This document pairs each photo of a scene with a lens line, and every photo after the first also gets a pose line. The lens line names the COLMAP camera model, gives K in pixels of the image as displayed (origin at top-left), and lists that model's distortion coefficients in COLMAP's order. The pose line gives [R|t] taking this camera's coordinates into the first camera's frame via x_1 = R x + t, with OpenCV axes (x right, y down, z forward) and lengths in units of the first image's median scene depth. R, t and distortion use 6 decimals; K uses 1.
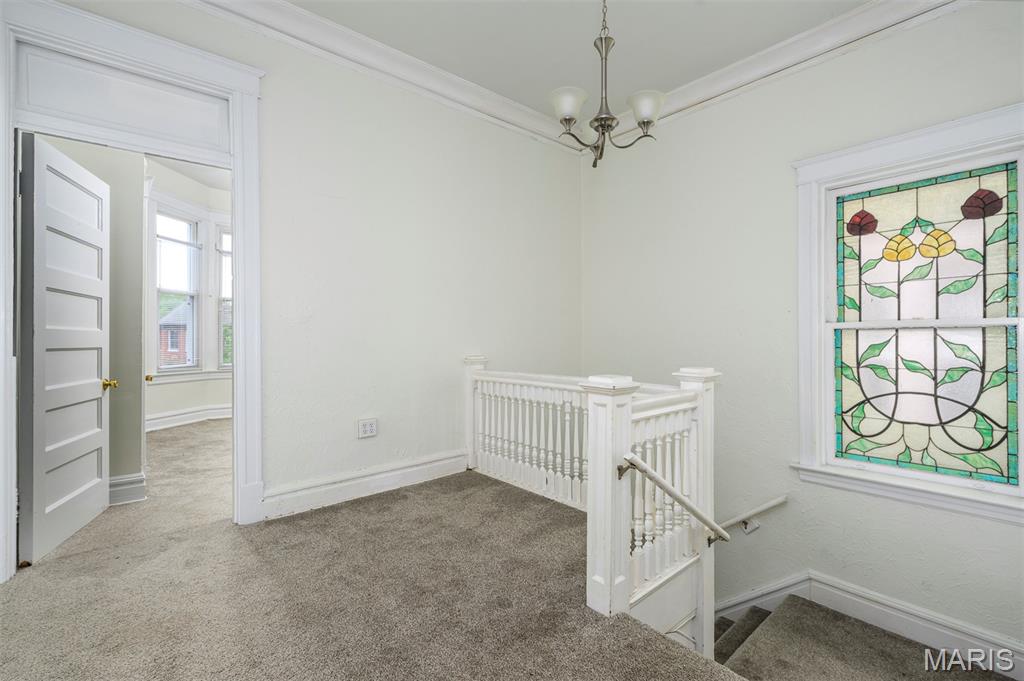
lens RADIAL K [[467.2, 0, 522.5], [0, 467.2, 336.6], [0, 0, 1]] dist [0.001203, 0.000020]
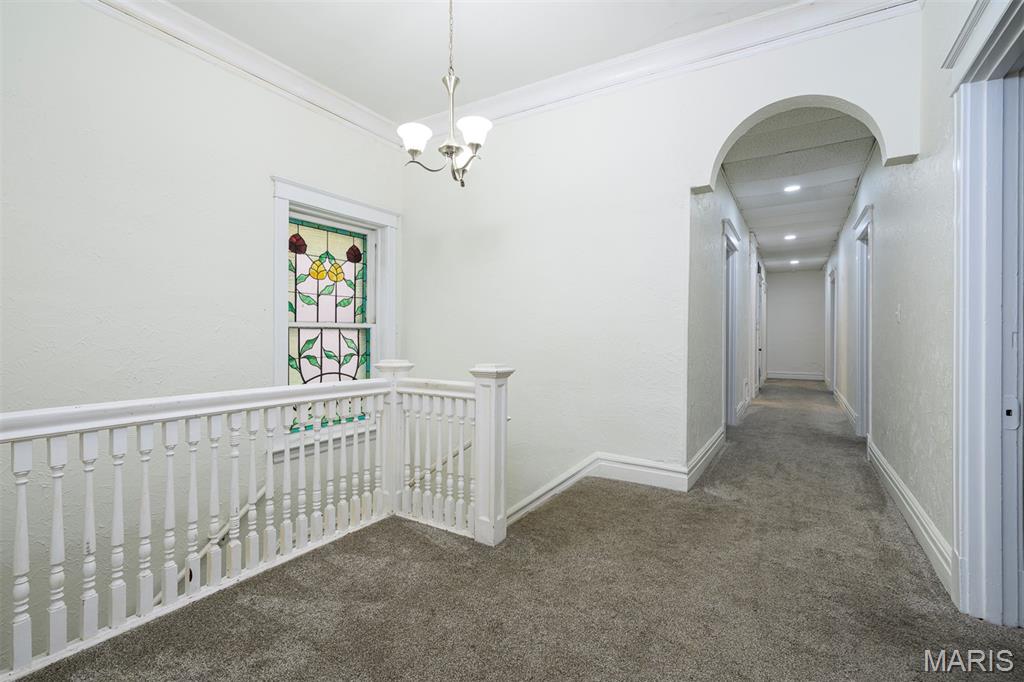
lens RADIAL K [[467.2, 0, 522.5], [0, 467.2, 337.1], [0, 0, 1]] dist [0.001203, 0.000020]
pose [[-0.311199, -0.000227, 0.950345, -0.711103], [-0.004978, 0.999987, -0.001391, 0.008059], [-0.950332, -0.005164, -0.311196, 0.875392]]
